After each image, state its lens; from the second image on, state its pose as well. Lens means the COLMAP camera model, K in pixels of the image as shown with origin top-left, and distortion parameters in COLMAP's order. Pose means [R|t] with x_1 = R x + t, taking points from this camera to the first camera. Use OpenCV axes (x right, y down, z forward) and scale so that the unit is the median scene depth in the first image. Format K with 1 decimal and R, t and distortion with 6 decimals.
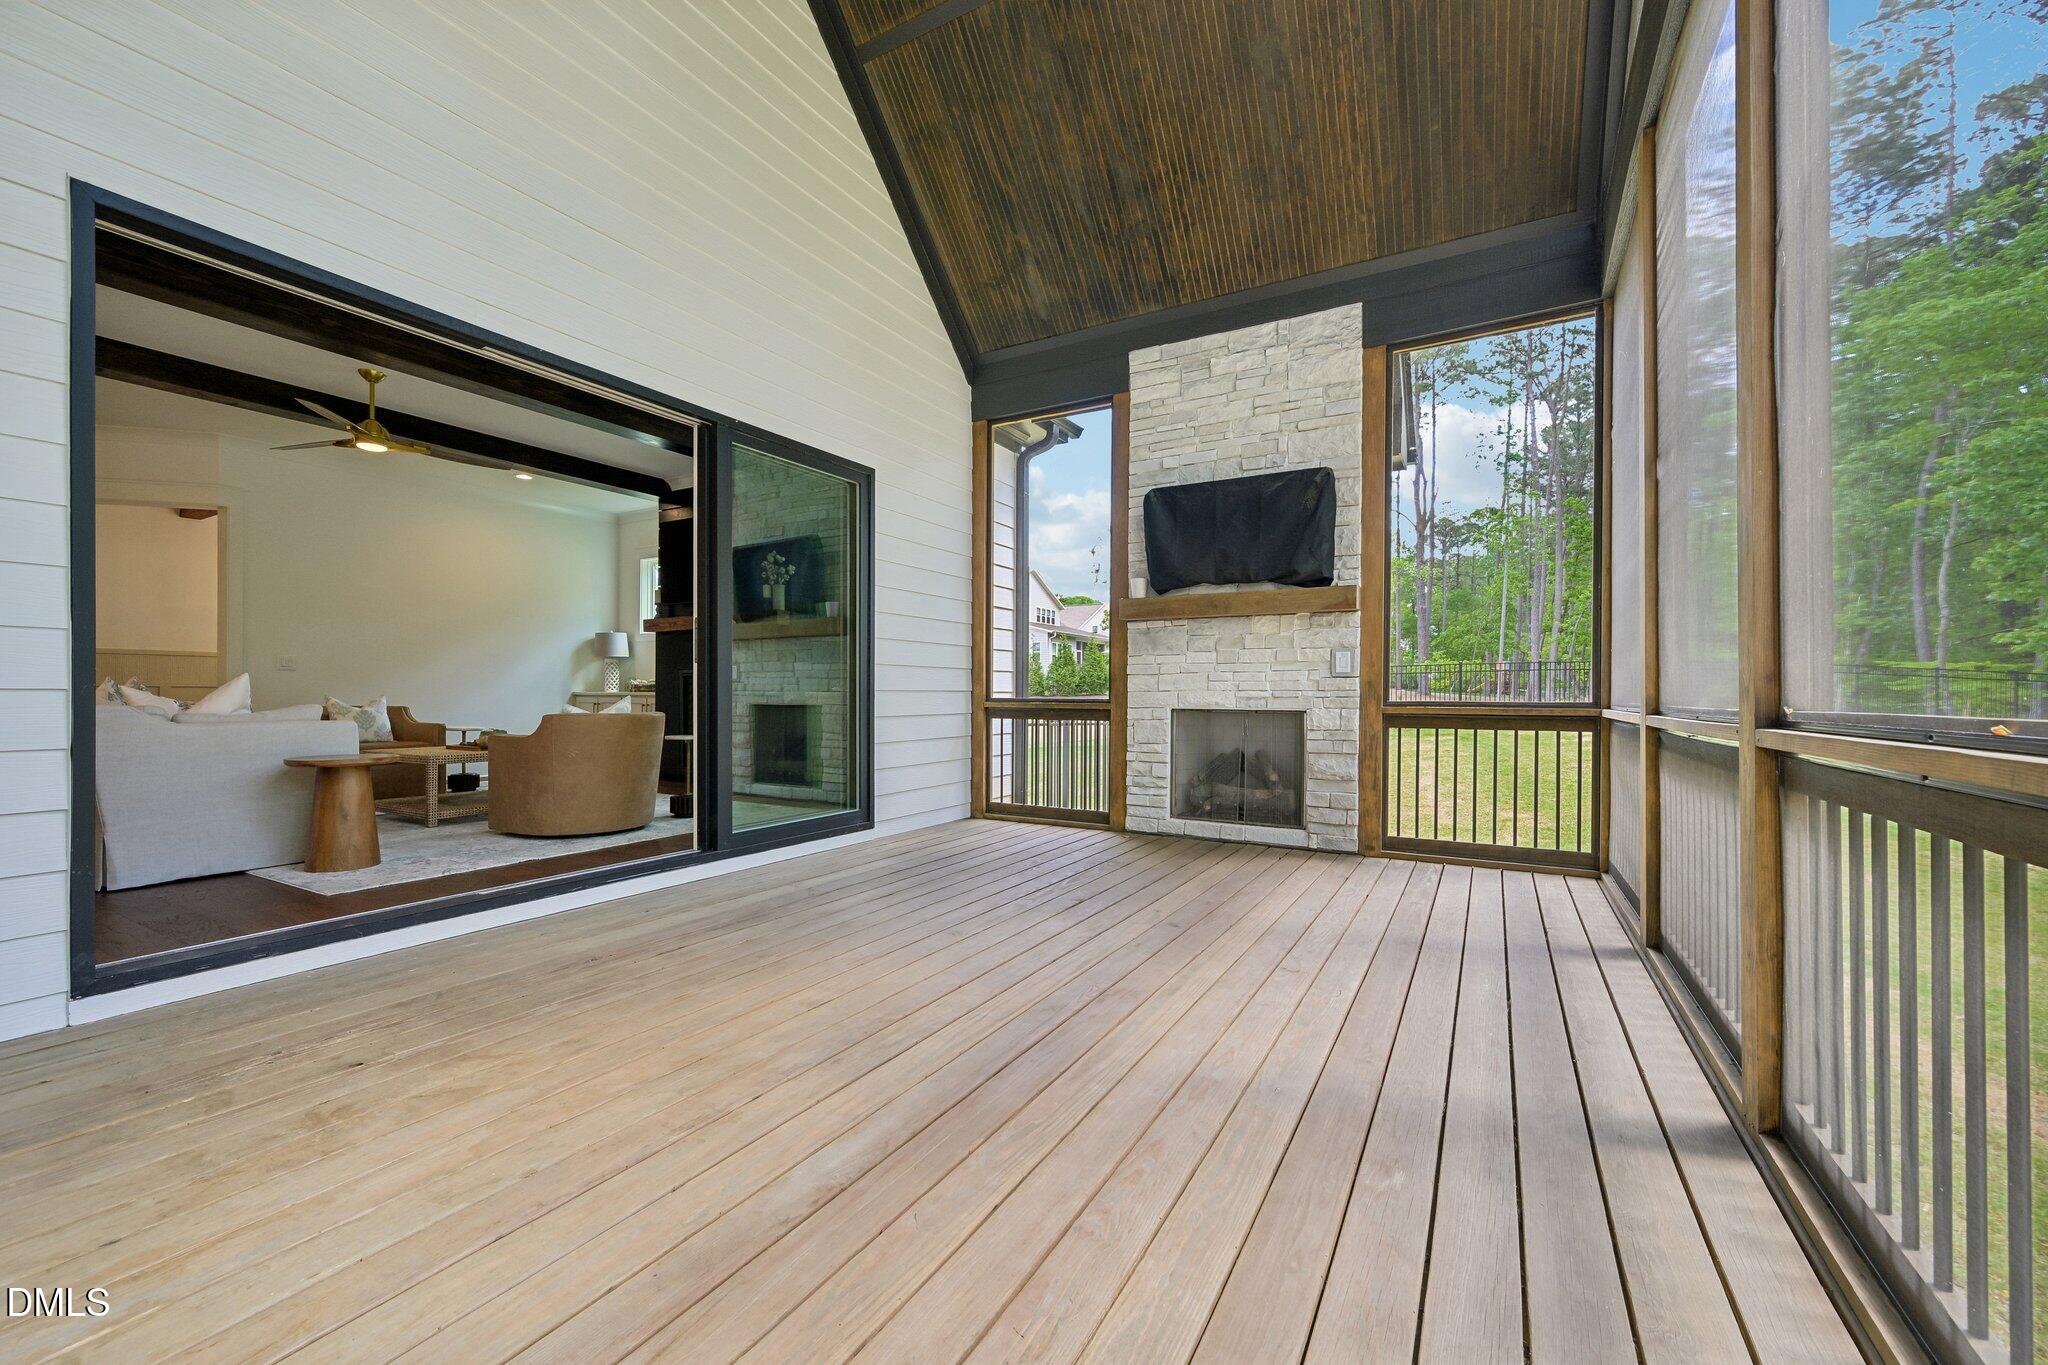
lens RADIAL K [[814.5, 0, 1024.0], [0, 814.5, 682.5], [0, 0, 1]] dist [-0.000433, -0.000117]
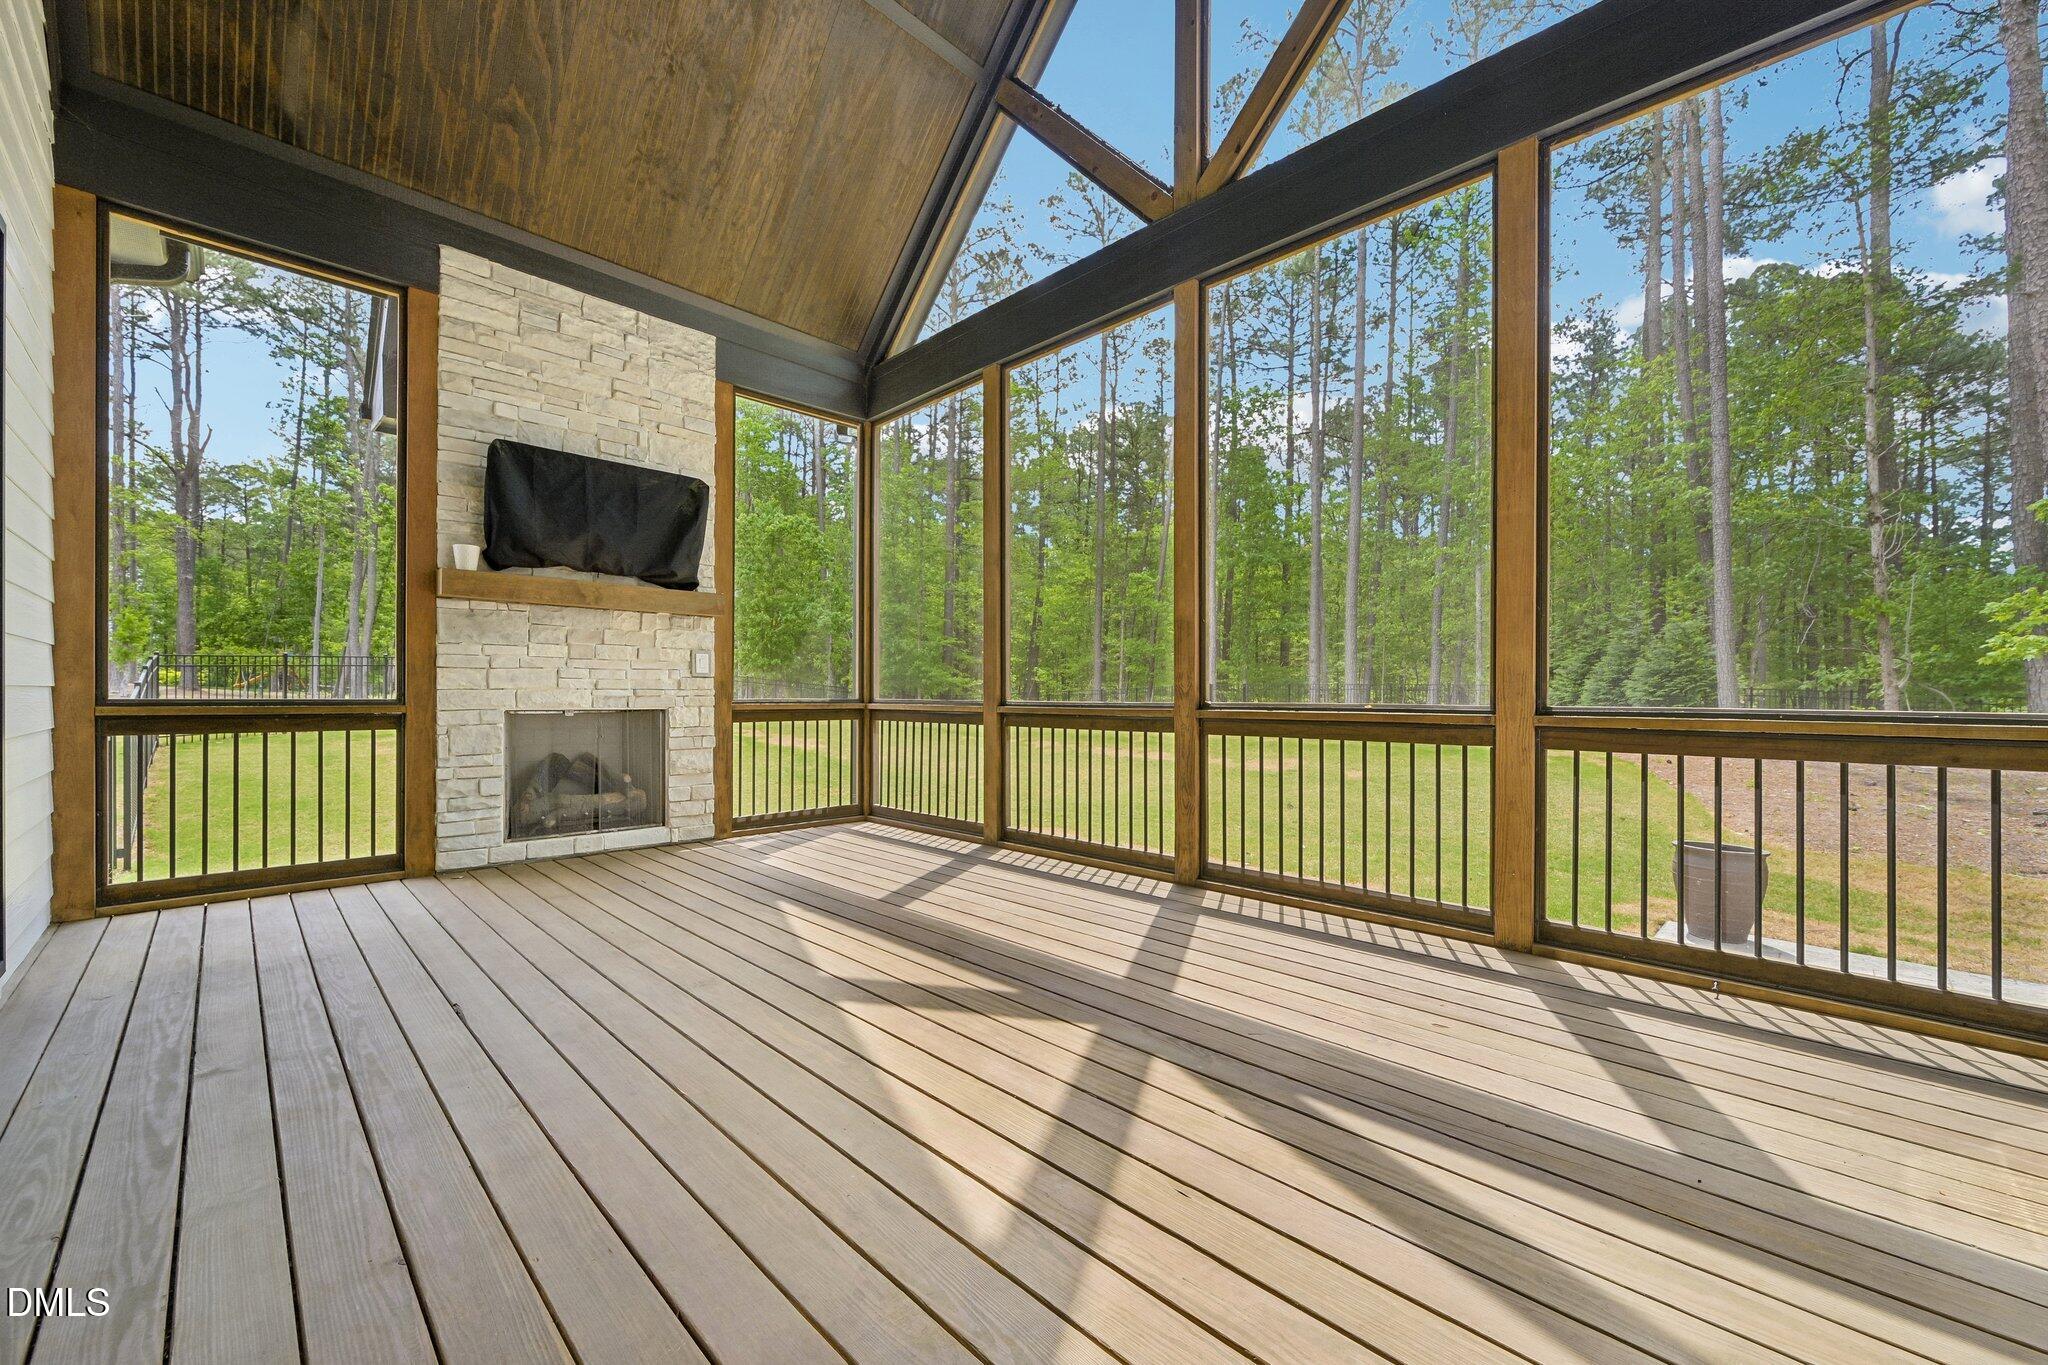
lens RADIAL K [[814.5, 0, 1024.0], [0, 814.5, 682.5], [0, 0, 1]] dist [-0.000433, -0.000117]
pose [[0.246052, 0.012429, 0.969177, -0.505795], [-0.016542, 0.999826, -0.008622, 0.002316], [-0.969115, -0.013911, 0.246215, 0.297889]]
